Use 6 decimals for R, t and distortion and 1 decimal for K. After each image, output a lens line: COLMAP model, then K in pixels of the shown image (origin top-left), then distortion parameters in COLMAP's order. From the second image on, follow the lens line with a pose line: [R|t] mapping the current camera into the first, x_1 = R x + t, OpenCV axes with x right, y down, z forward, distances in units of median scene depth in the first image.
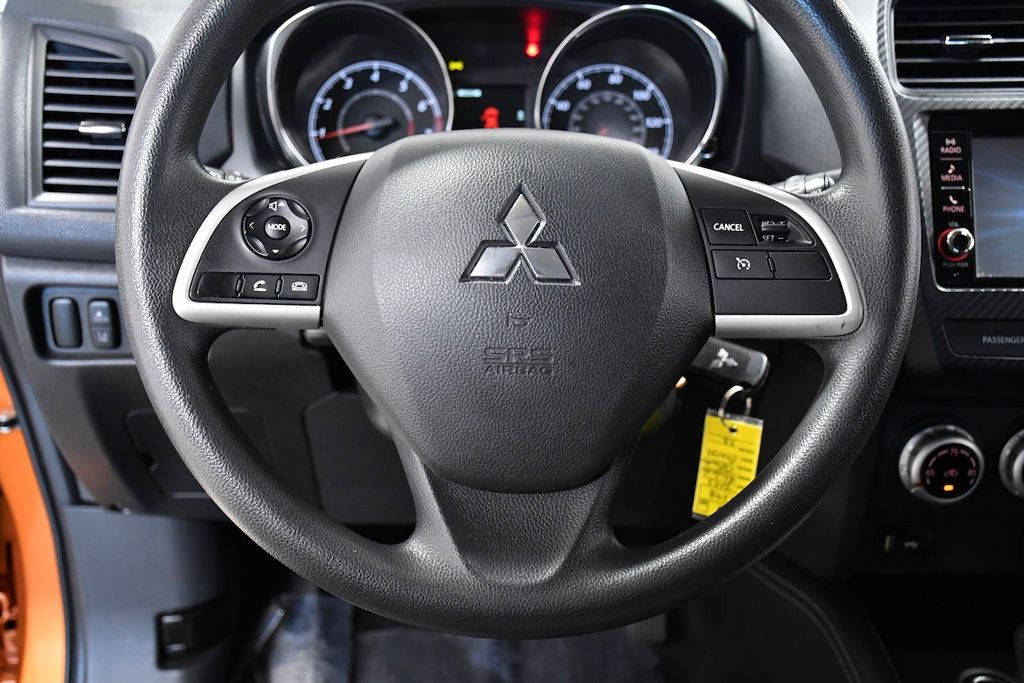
lens RADIAL K [[1150.6, 0, 512.0], [0, 1150.6, 341.5], [0, 0, 1]] dist [-0.027706, 0.325535]
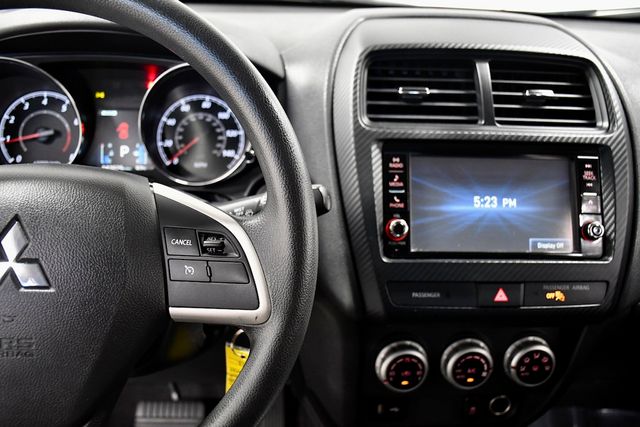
lens RADIAL K [[636.7, 0, 320.0], [0, 636.7, 213.5], [0, 0, 1]] dist [-0.057874, 0.208644]
pose [[0.999500, 0.006068, 0.031023, 0.240960], [-0.006341, 0.999942, 0.008717, -0.103485], [-0.030969, -0.008910, 0.999481, 0.171846]]
